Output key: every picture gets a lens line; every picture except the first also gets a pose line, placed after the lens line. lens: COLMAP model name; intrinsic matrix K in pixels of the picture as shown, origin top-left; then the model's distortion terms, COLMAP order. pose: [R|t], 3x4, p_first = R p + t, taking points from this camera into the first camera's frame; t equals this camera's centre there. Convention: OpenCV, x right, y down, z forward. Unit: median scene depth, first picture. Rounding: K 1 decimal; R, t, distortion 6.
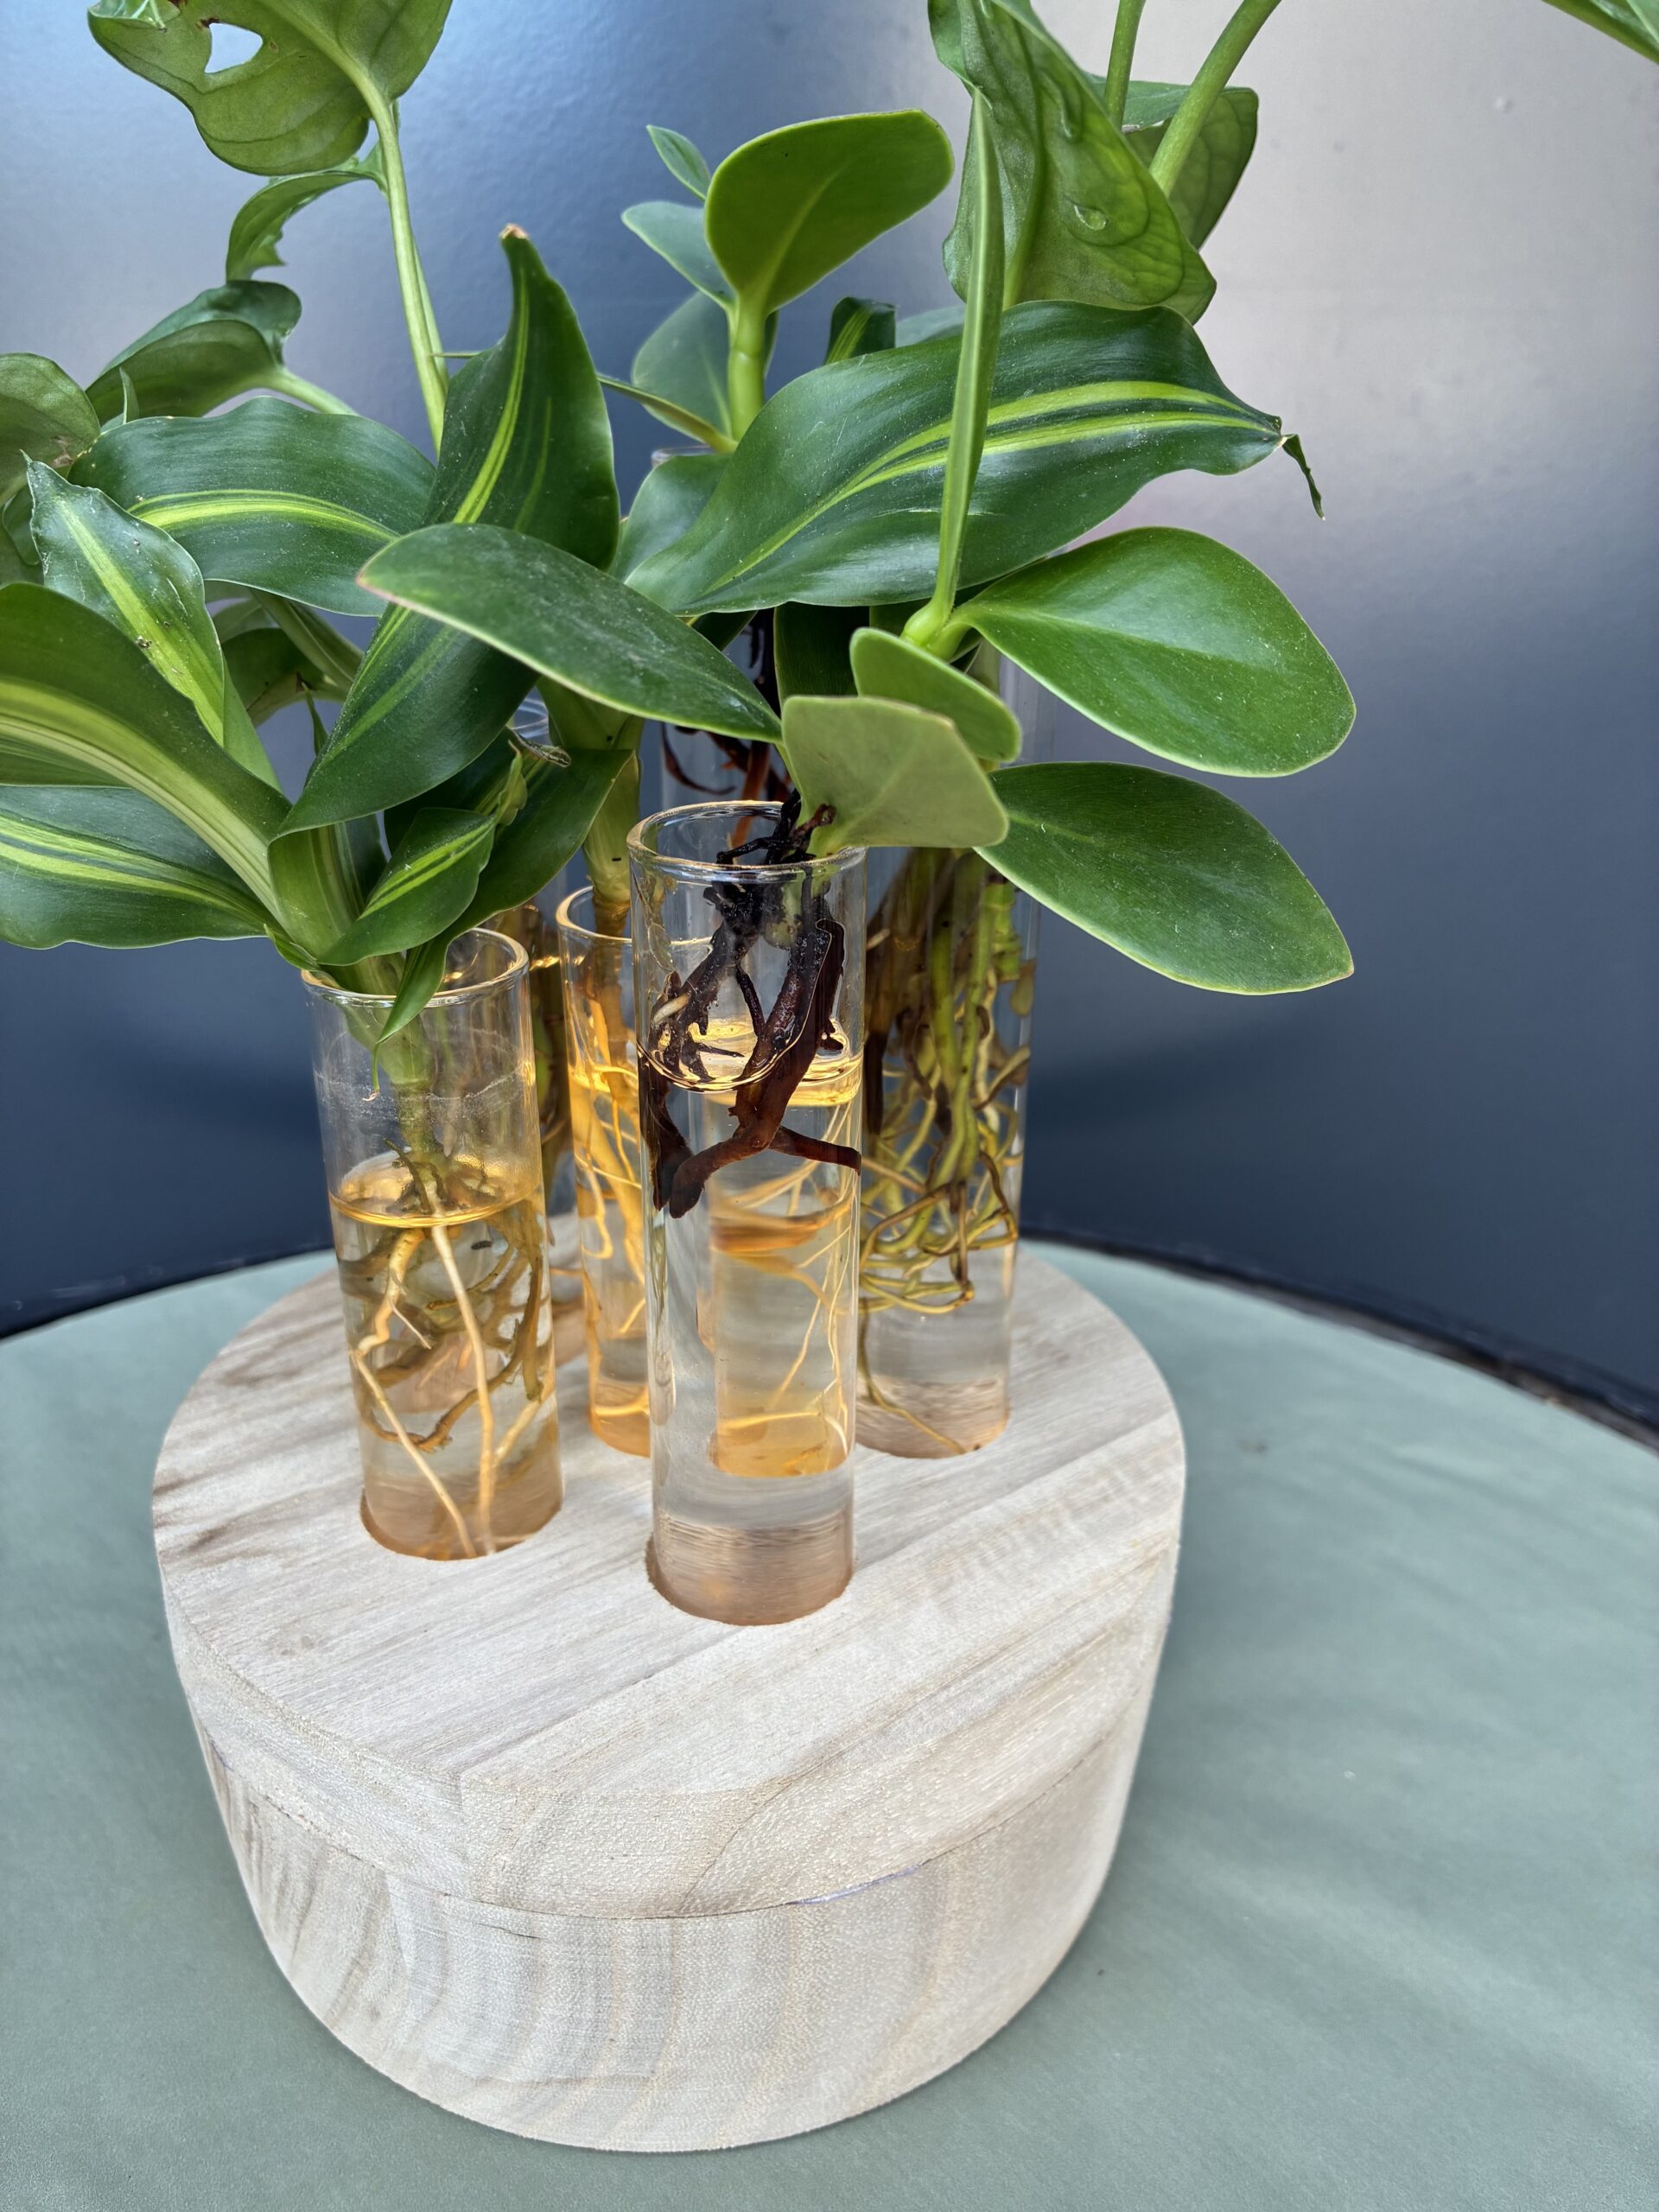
lens RADIAL K [[1693.7, 0, 849.5], [0, 1693.7, 1078.4], [0, 0, 1]] dist [0.040971, -0.083607]
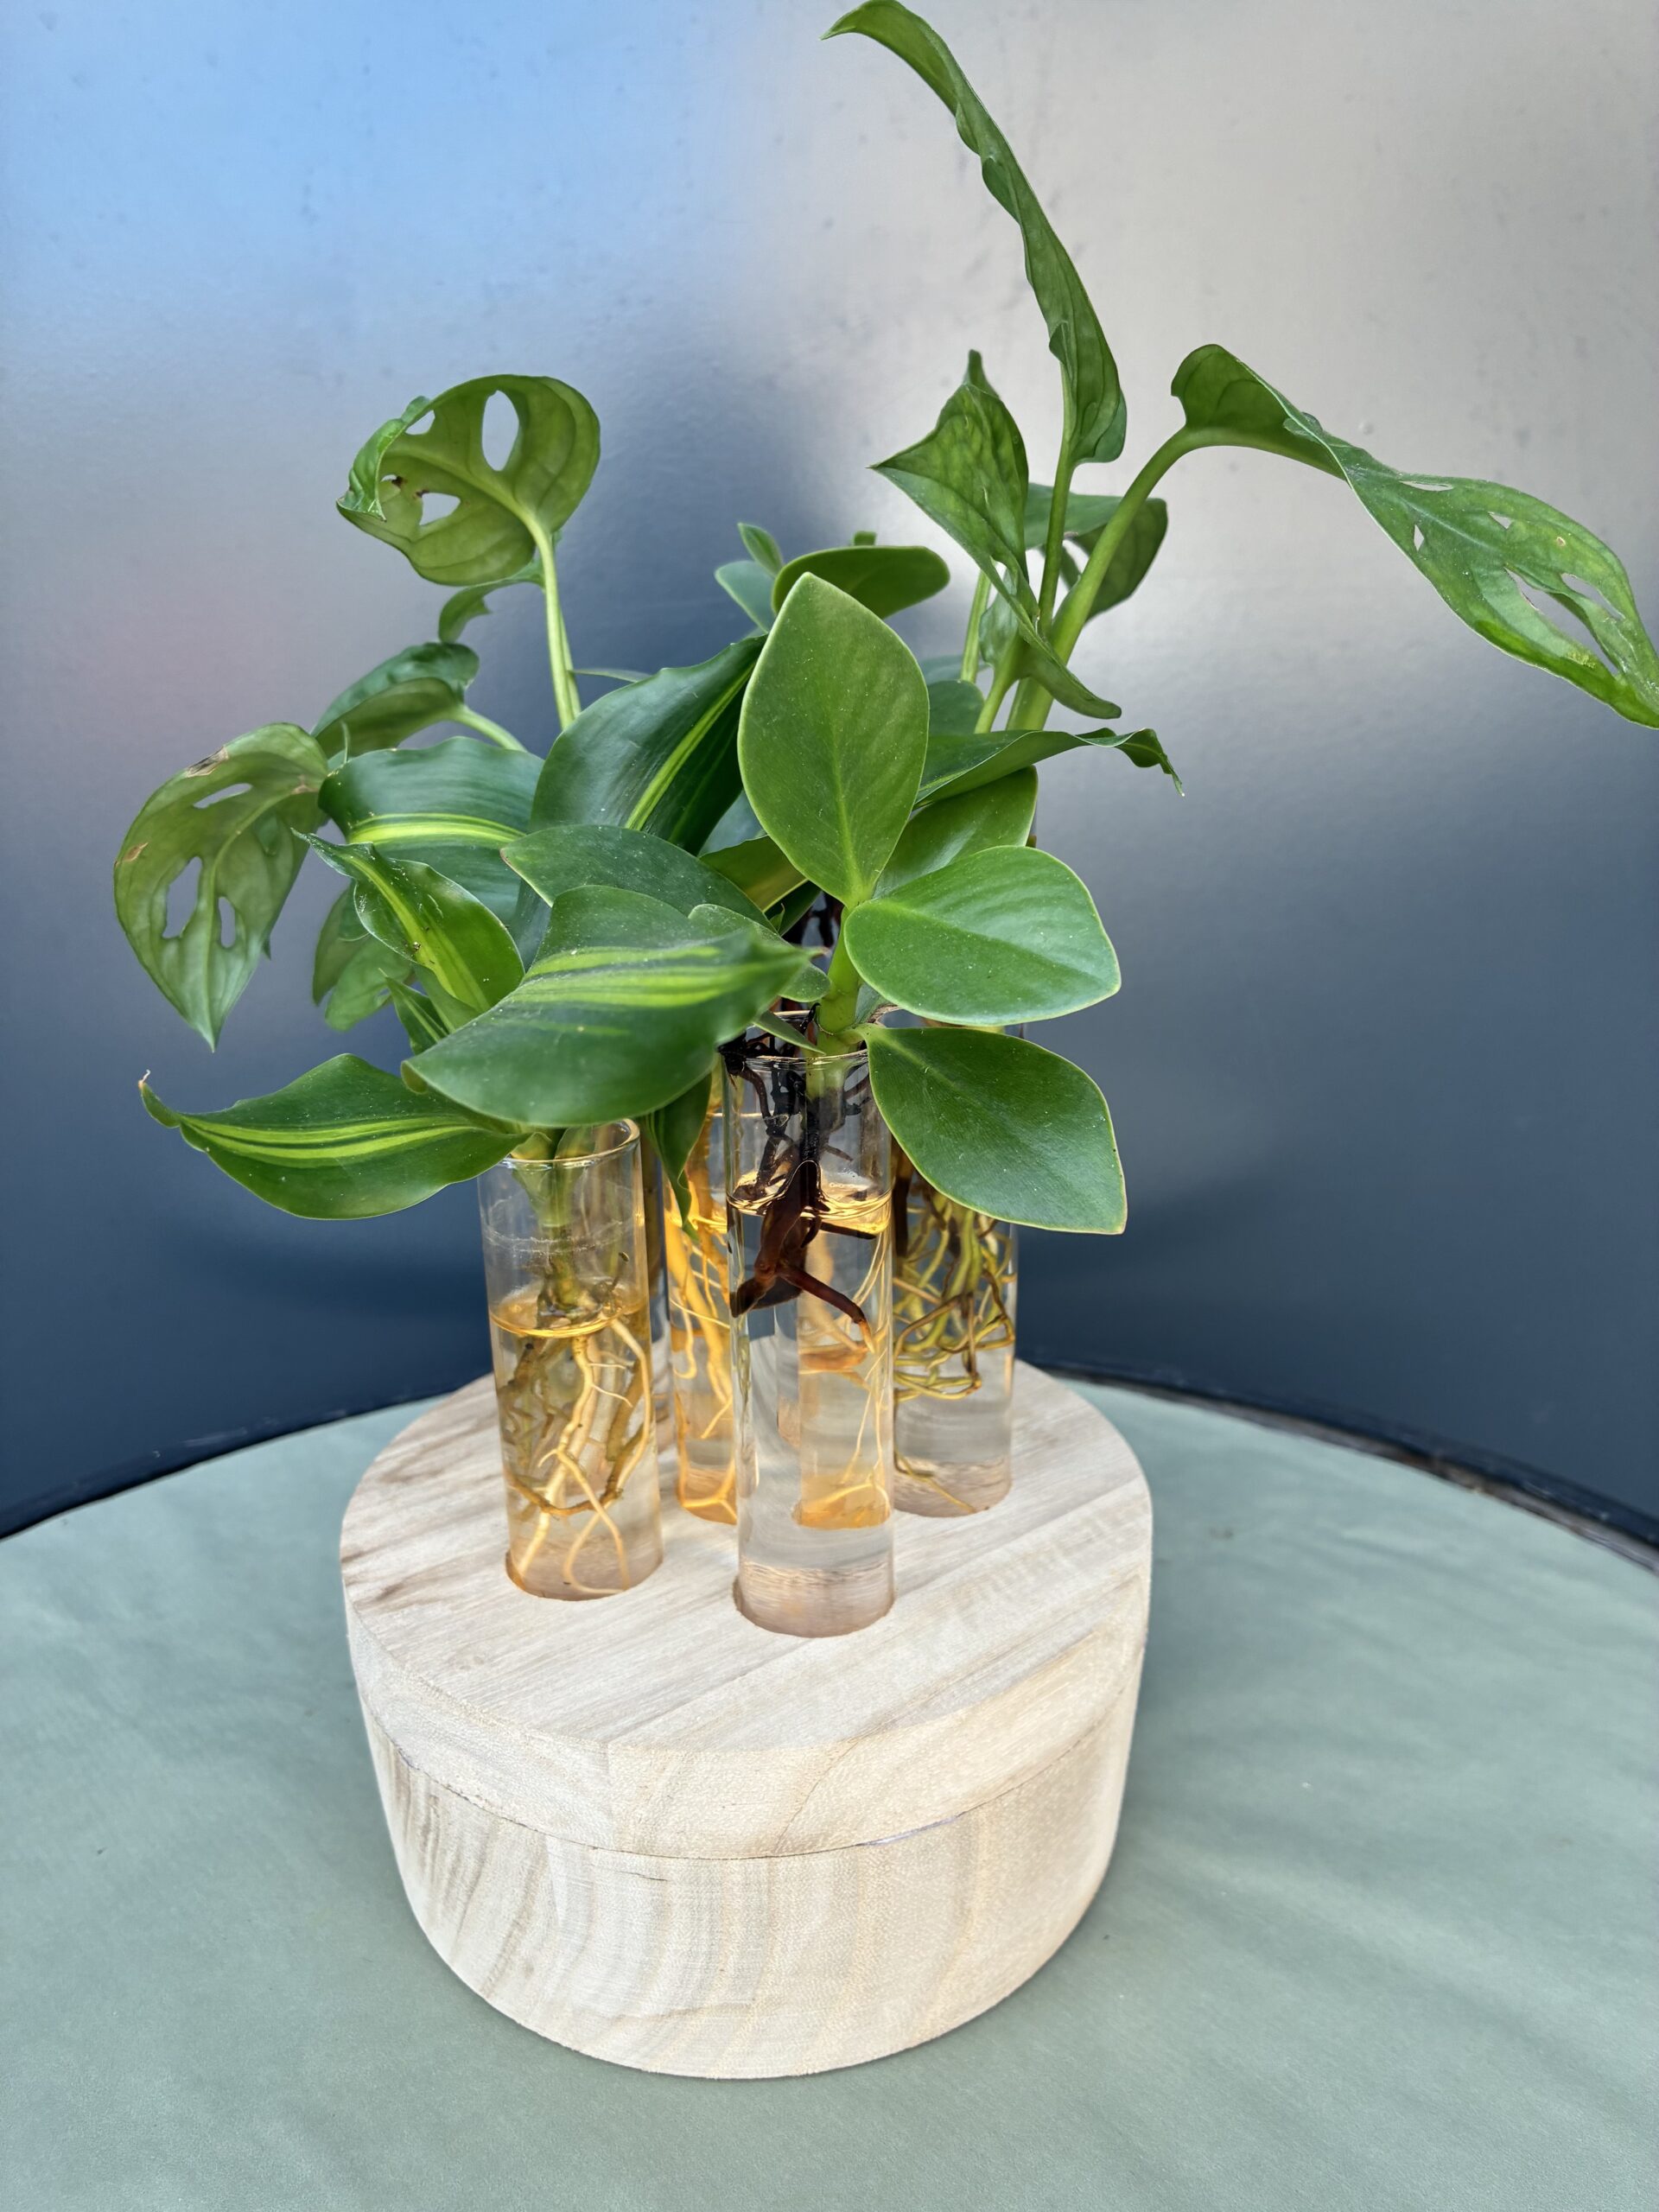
lens RADIAL K [[1676.3, 0, 835.6], [0, 1676.3, 1063.6], [0, 0, 1]] dist [0.003647, -0.000279]
pose [[0.999444, -0.033300, -0.001449, -0.027389], [0.032884, 0.992190, -0.120324, 0.039976], [0.005444, 0.120210, 0.992734, -0.309231]]
